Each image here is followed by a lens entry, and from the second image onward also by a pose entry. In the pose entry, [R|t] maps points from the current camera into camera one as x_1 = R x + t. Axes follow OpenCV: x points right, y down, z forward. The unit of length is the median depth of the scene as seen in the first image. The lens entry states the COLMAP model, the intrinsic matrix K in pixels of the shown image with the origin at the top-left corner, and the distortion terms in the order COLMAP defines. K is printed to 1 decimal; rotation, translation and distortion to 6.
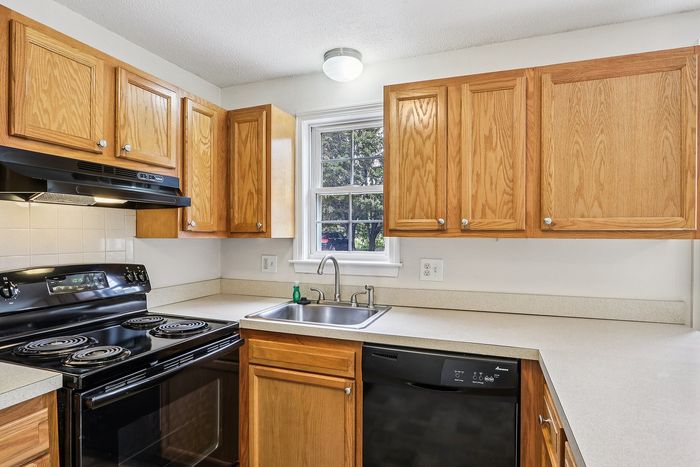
lens RADIAL K [[386.7, 0, 348.3], [0, 386.7, 236.7], [0, 0, 1]] dist [-0.008549, 0.000528]
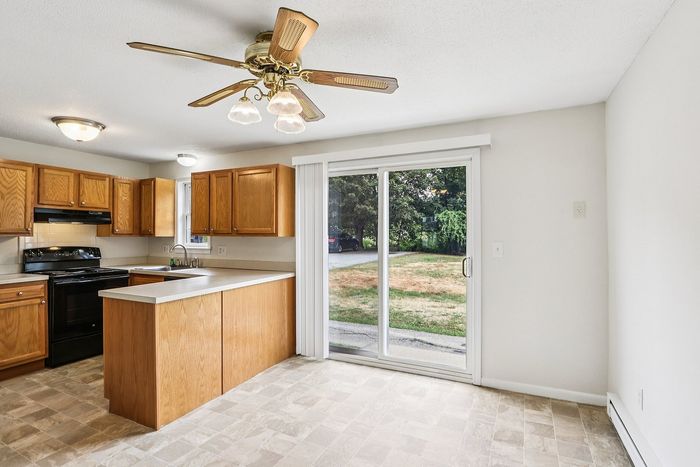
lens RADIAL K [[347.3, 0, 347.1], [0, 347.3, 231.4], [0, 0, 1]] dist [-0.014136, 0.000364]
pose [[0.996266, -0.002417, -0.086299, 1.304733], [0.000938, 0.999852, -0.017174, 0.011081], [0.086328, 0.017029, 0.996121, -1.099850]]
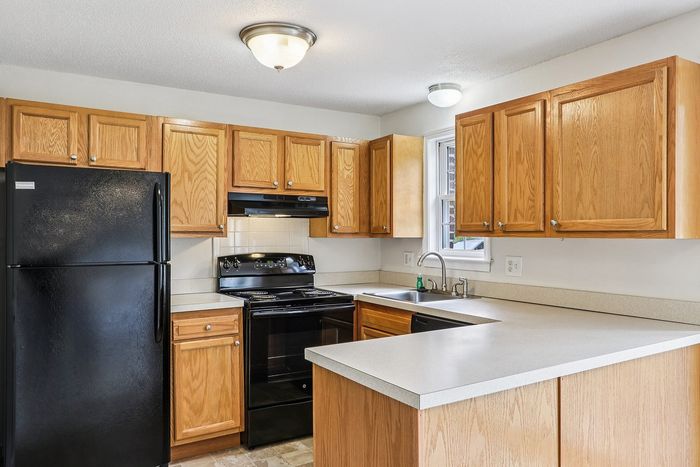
lens RADIAL K [[517.9, 0, 347.3], [0, 517.9, 233.6], [0, 0, 1]] dist [-0.003815, 0.002713]
pose [[0.793352, -0.002801, -0.608757, 0.873807], [-0.002291, 0.999969, -0.007587, 0.004766], [0.608759, 0.007414, 0.793320, -0.558452]]
